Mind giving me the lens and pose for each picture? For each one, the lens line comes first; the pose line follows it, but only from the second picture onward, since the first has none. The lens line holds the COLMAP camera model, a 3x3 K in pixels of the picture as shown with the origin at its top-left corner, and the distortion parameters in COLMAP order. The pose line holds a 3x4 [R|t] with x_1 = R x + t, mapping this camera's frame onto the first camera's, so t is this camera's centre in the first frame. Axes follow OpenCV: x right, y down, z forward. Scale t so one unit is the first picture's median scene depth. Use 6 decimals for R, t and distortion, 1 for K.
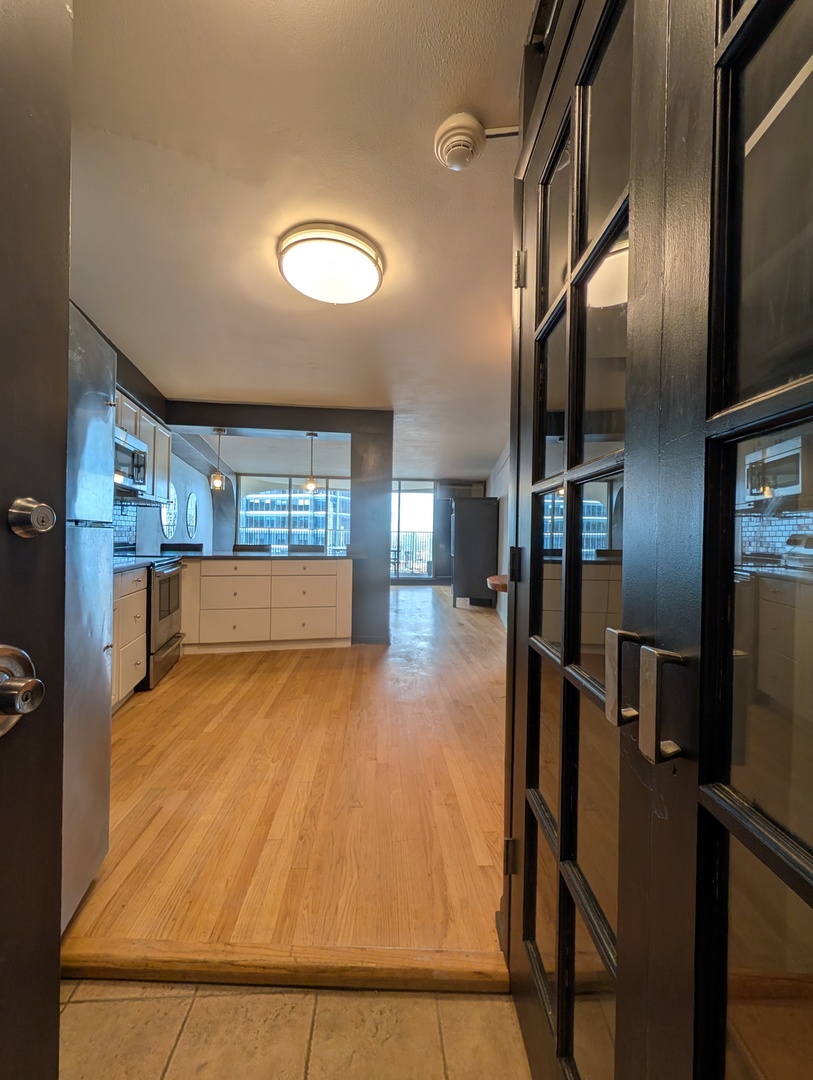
lens RADIAL K [[413.9, 0, 406.5], [0, 413.9, 540.0], [0, 0, 1]] dist [0.000323, -0.000175]
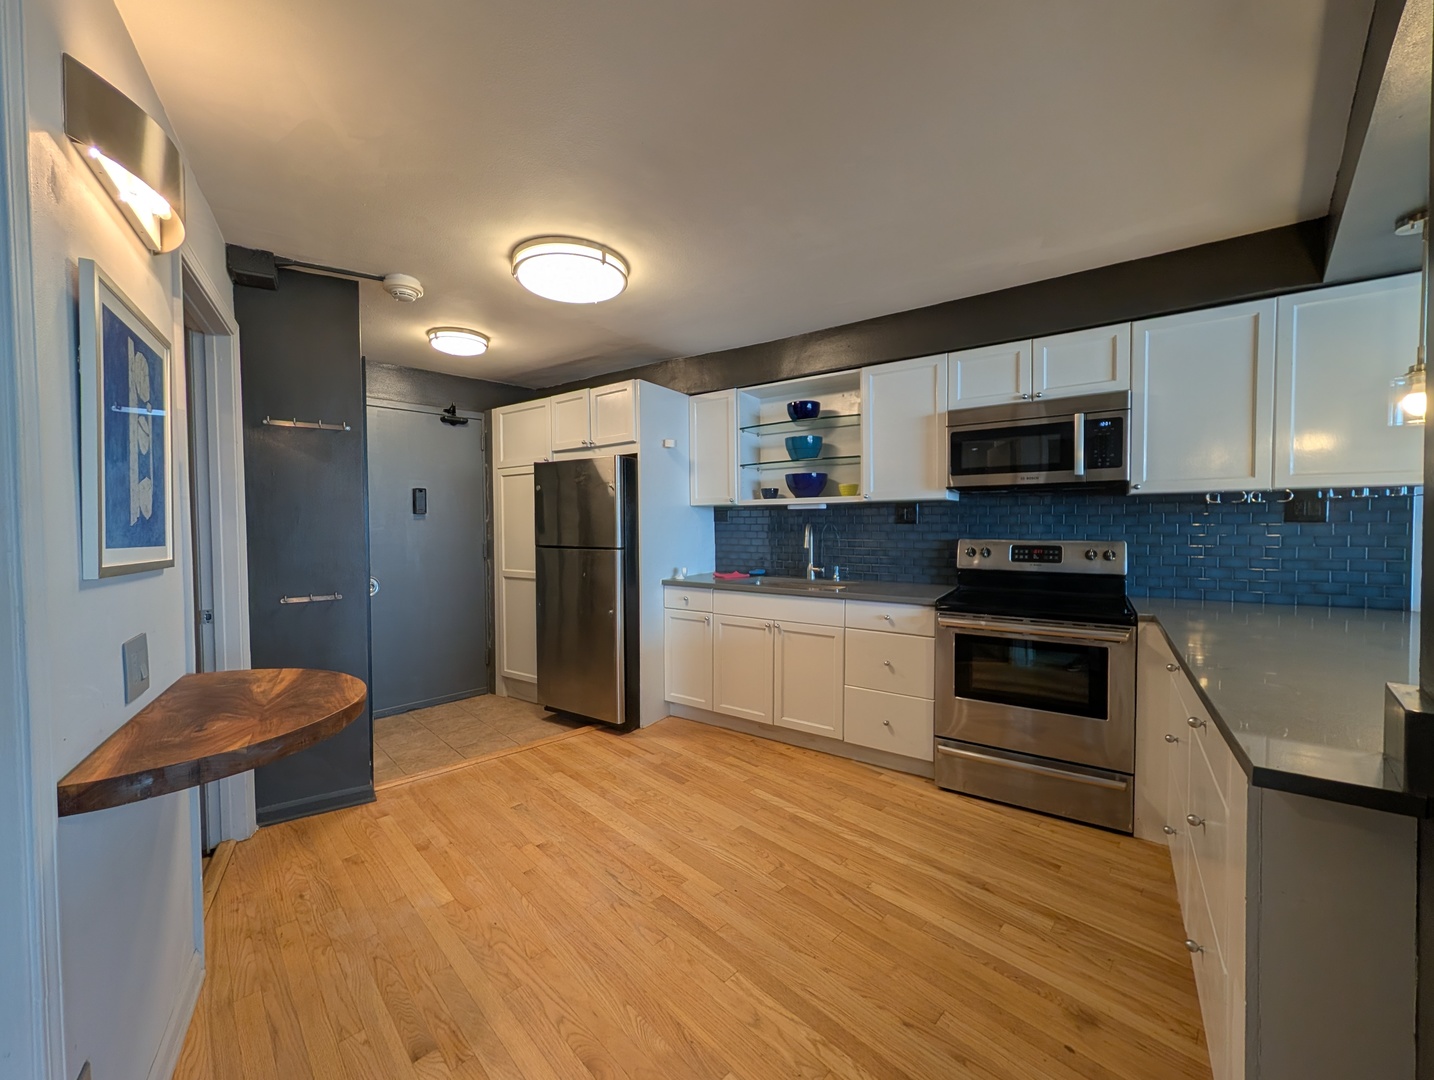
lens RADIAL K [[540.0, 0, 717.0], [0, 540.0, 540.0], [0, 0, 1]] dist [0.000390, 0.000063]
pose [[-0.756194, -0.000775, -0.654347, 0.245975], [-0.015372, 0.999744, 0.016581, -0.058167], [0.654167, 0.022597, -0.756013, 1.432558]]
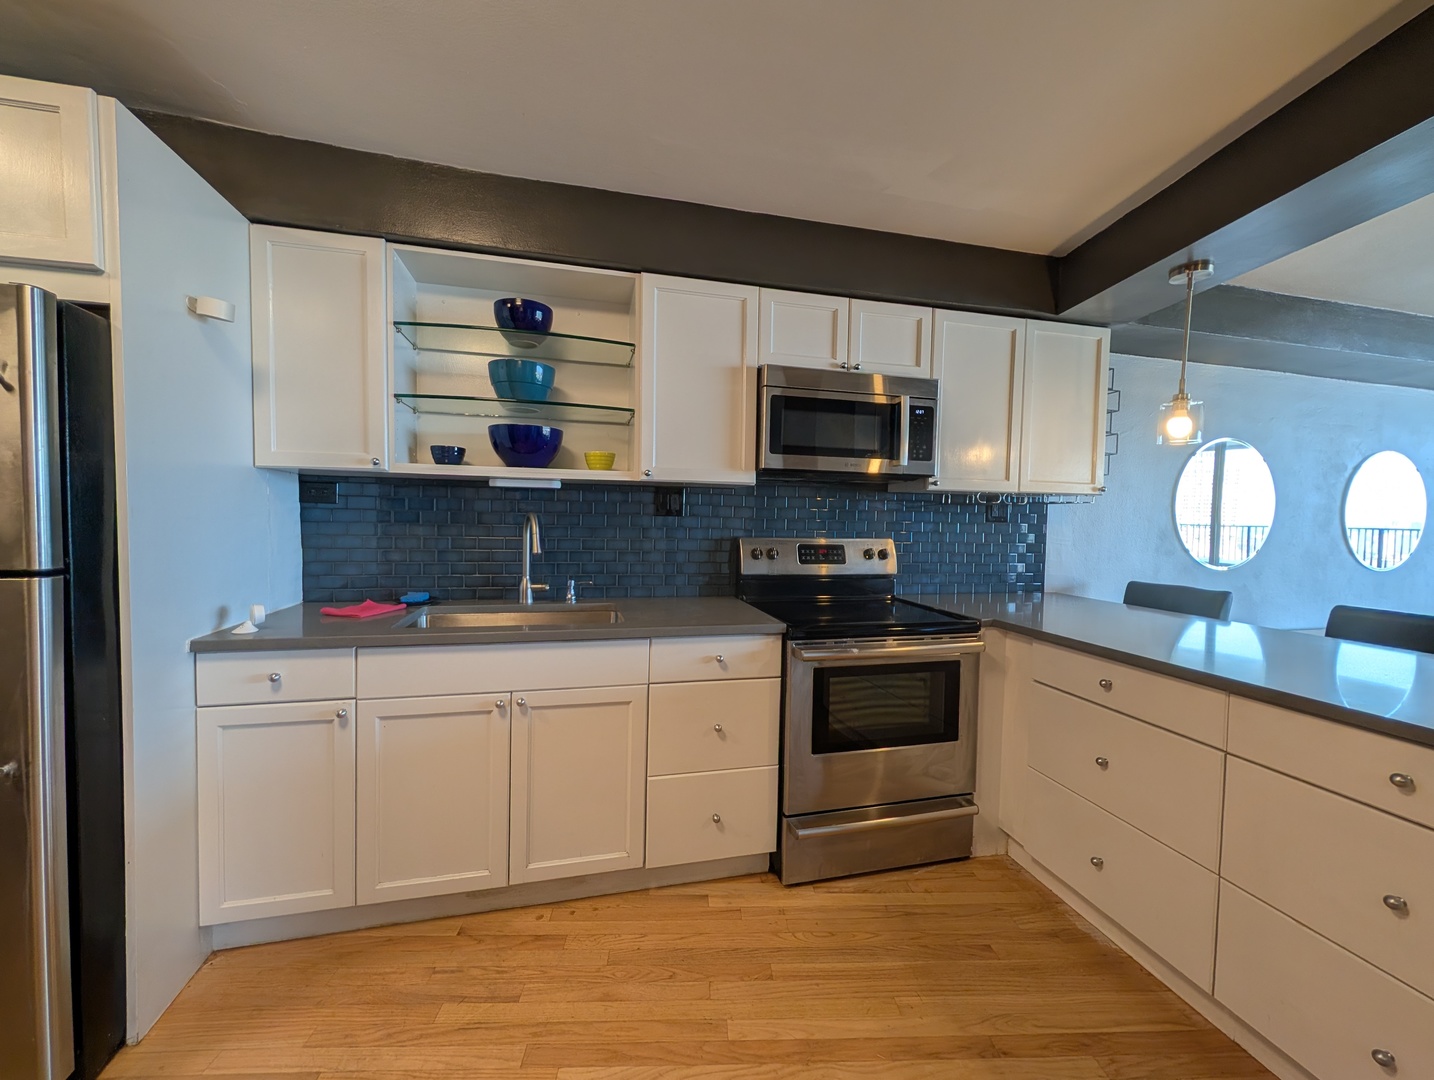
lens RADIAL K [[549.6, 0, 717.0], [0, 549.6, 540.0], [0, 0, 1]] dist [0.000323, -0.000175]
pose [[-0.031065, 0.017269, -0.999368, 0.031122], [-0.024011, 0.999549, 0.018018, -0.059713], [0.999229, 0.024555, -0.030636, 0.931187]]
